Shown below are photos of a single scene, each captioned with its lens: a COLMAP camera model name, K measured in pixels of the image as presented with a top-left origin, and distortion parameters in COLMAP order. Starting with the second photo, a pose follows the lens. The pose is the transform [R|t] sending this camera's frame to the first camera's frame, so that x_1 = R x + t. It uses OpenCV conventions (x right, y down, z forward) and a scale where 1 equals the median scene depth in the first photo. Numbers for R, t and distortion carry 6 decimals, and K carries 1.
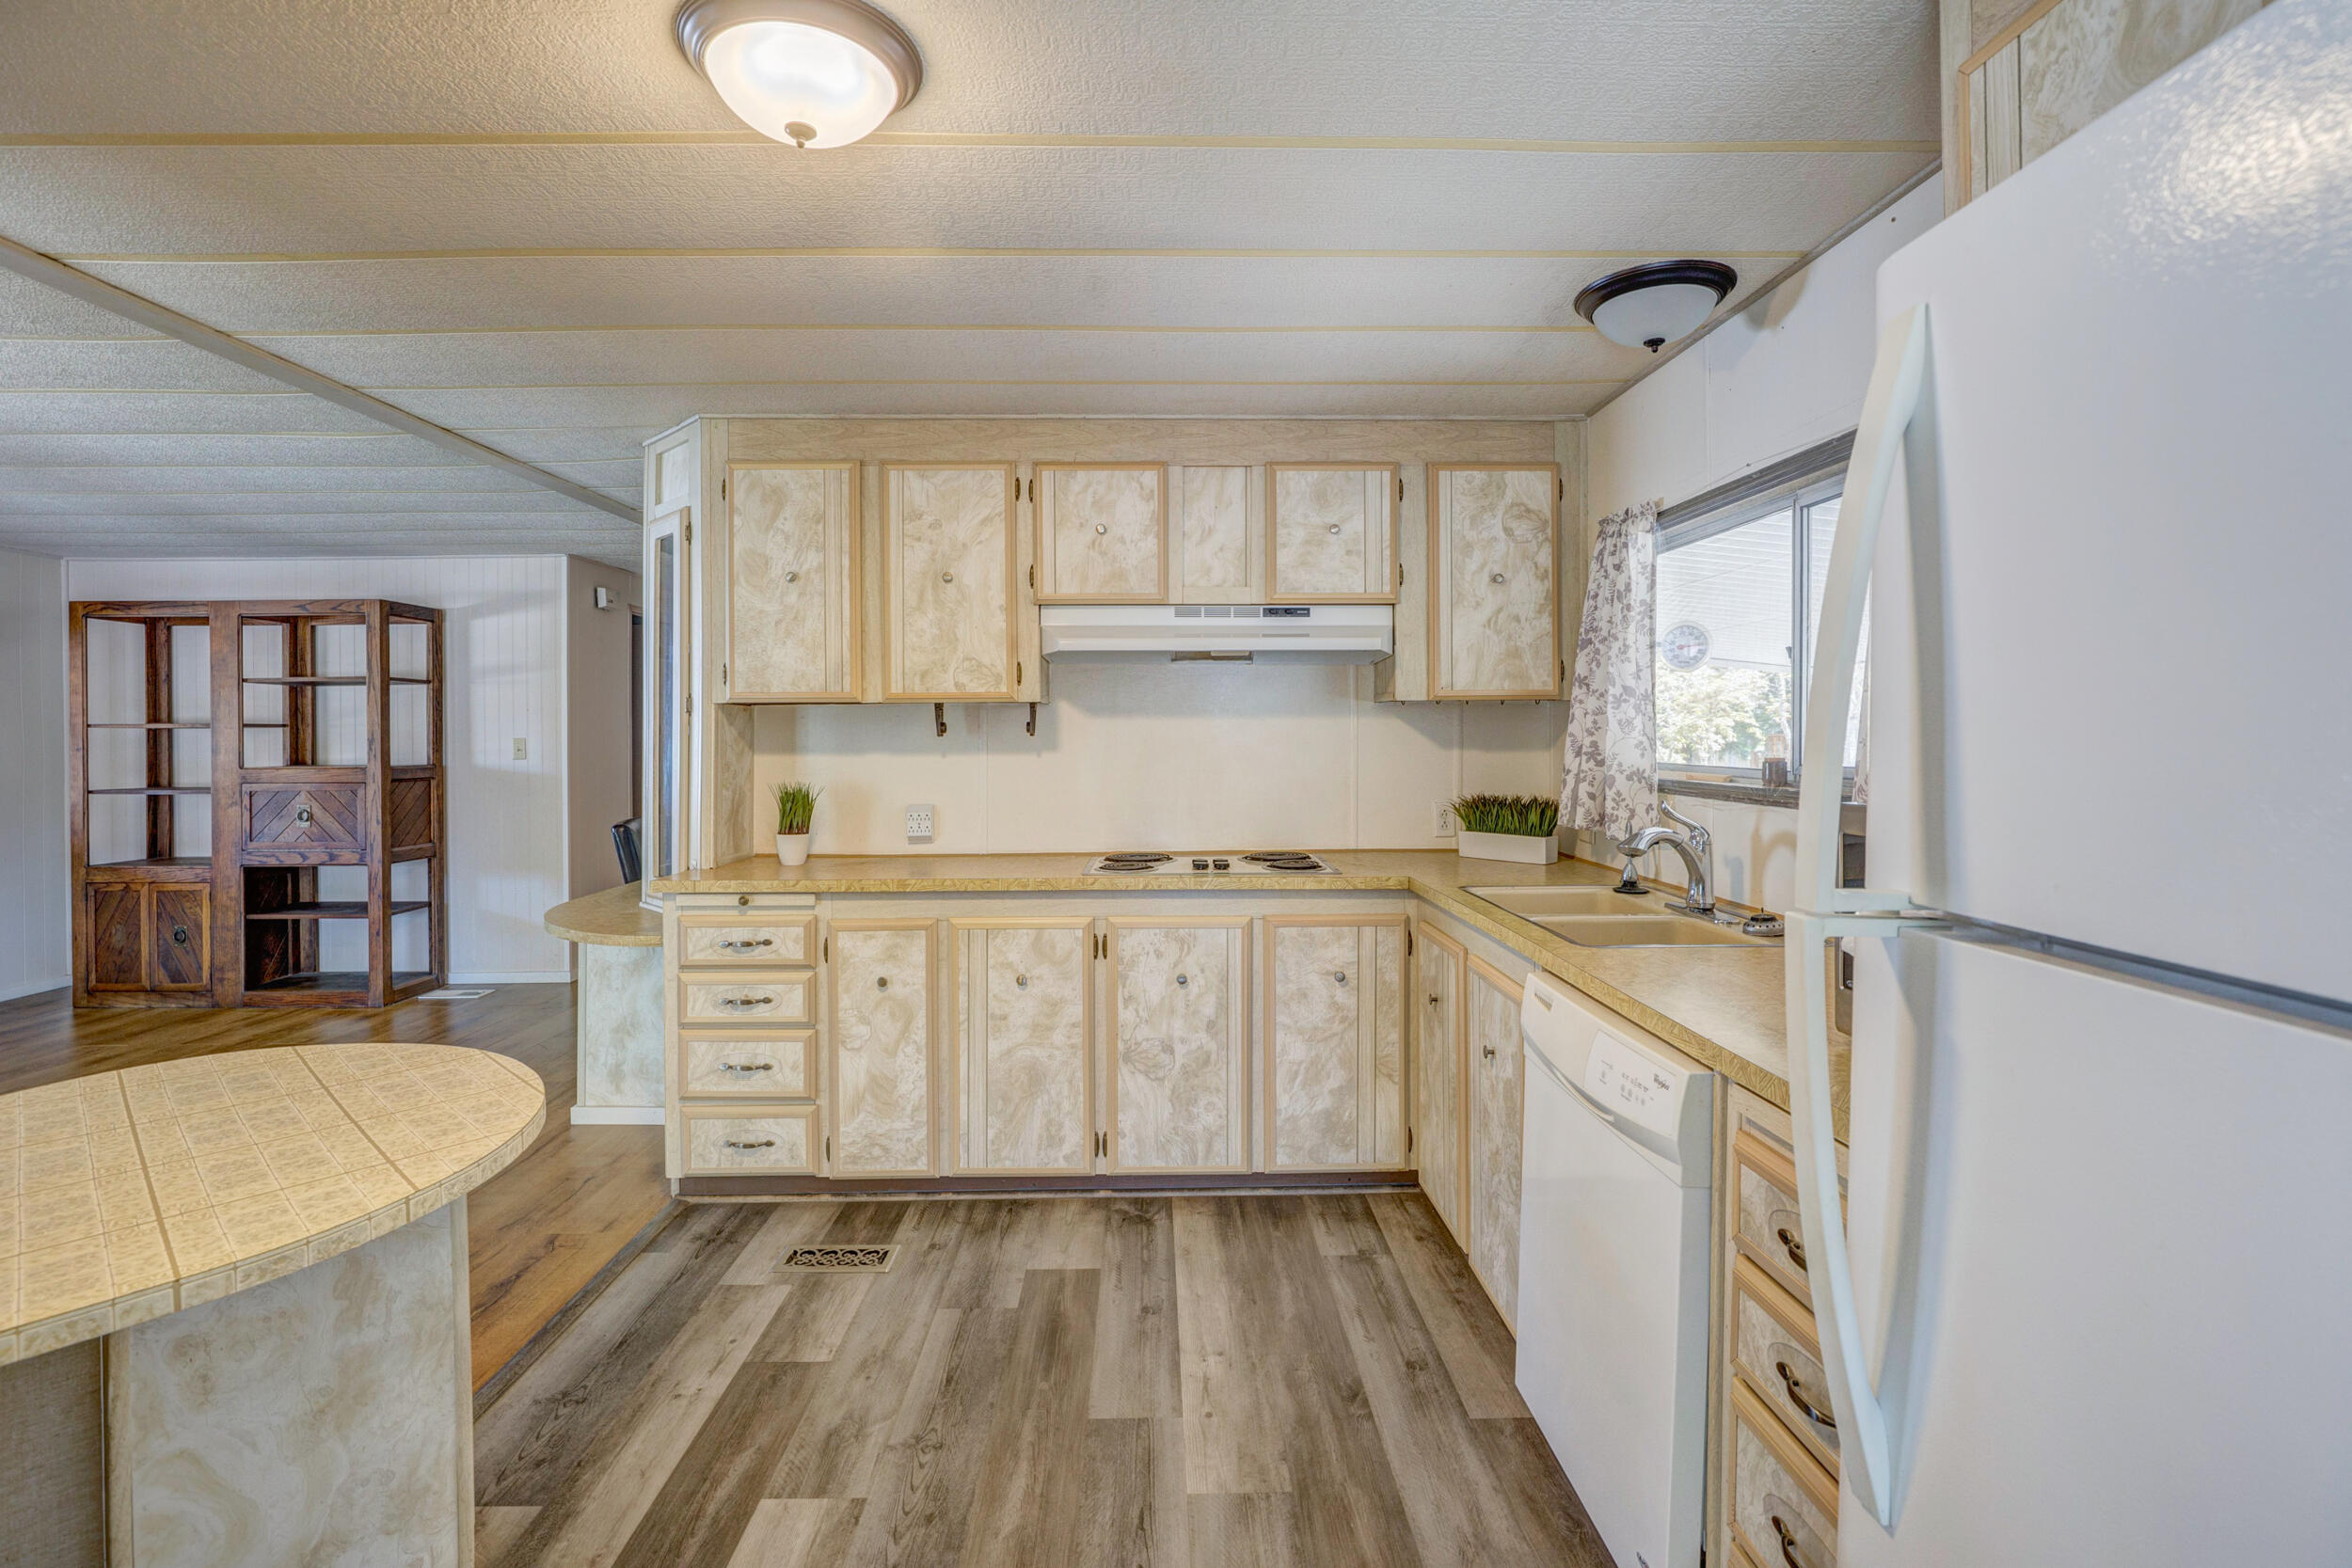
lens RADIAL K [[1090.6, 0, 1180.8], [0, 1090.6, 700.2], [0, 0, 1]] dist [-0.036685, 0.000110]
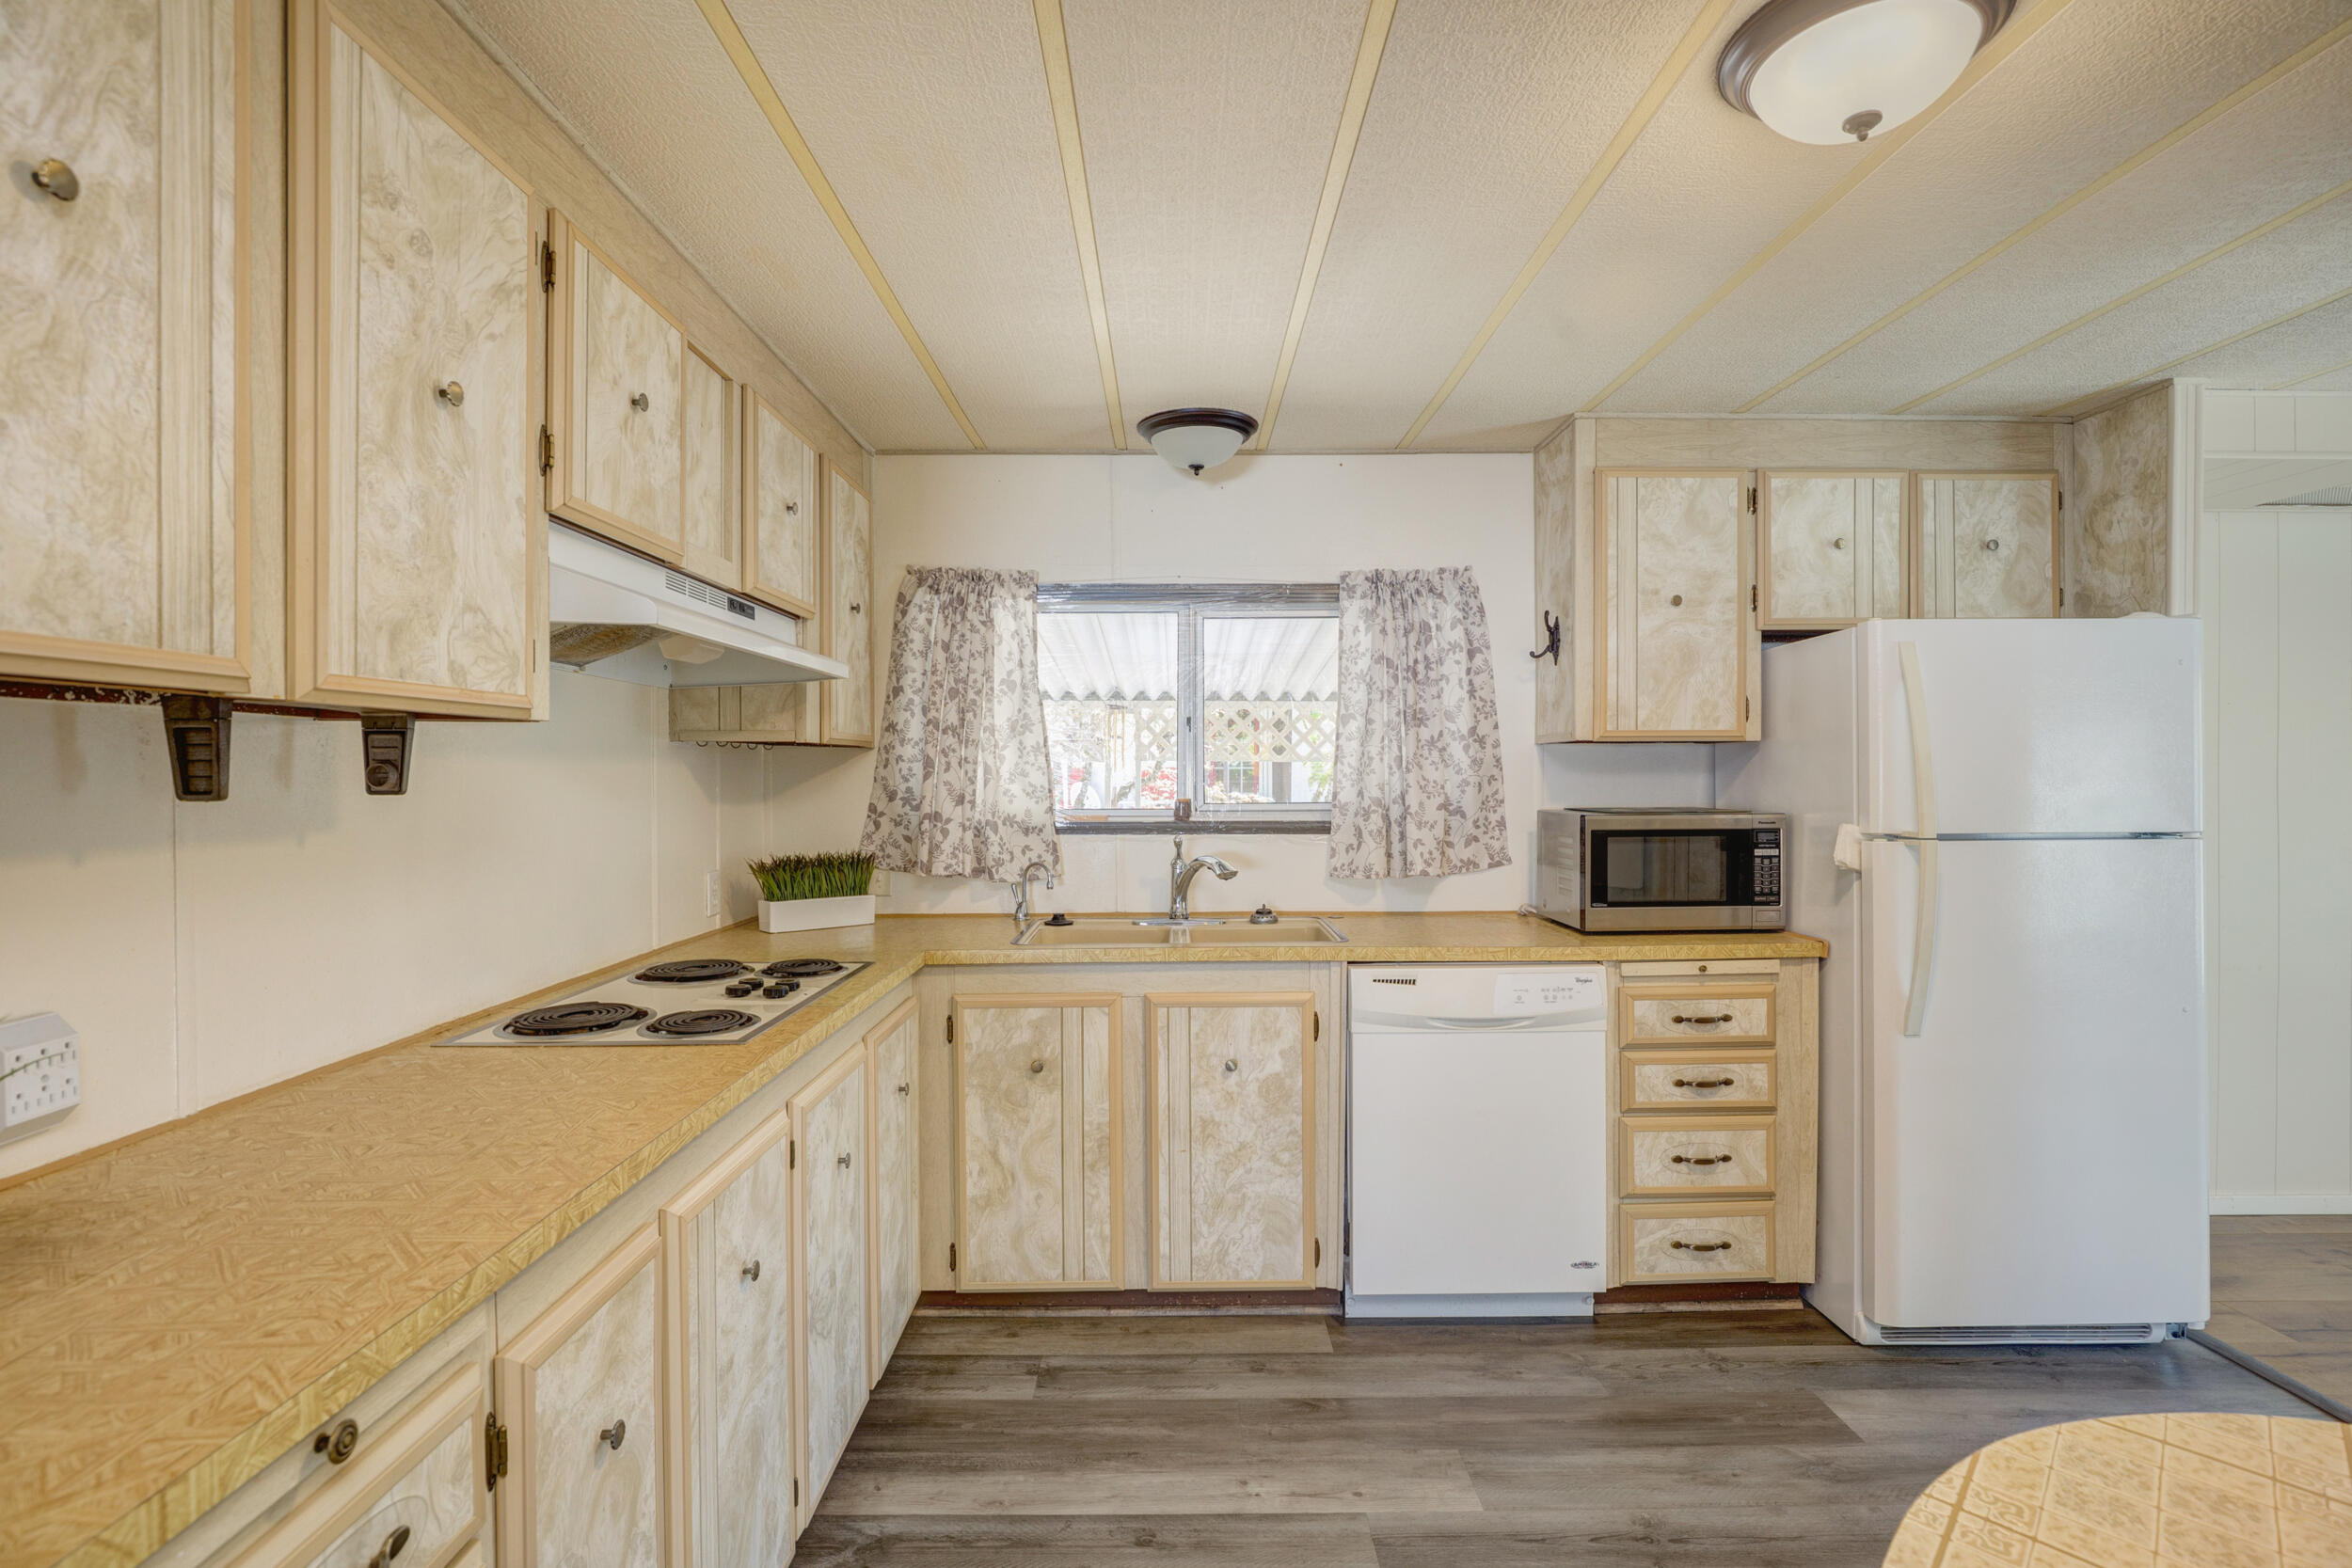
lens RADIAL K [[1082.2, 0, 1183.4], [0, 1082.2, 757.3], [0, 0, 1]] dist [-0.021406, 0.000354]
pose [[0.021916, 0.016934, 0.999616, -0.653384], [-0.026846, 0.999506, -0.016344, 0.019425], [-0.999399, -0.026477, 0.022360, 0.797006]]
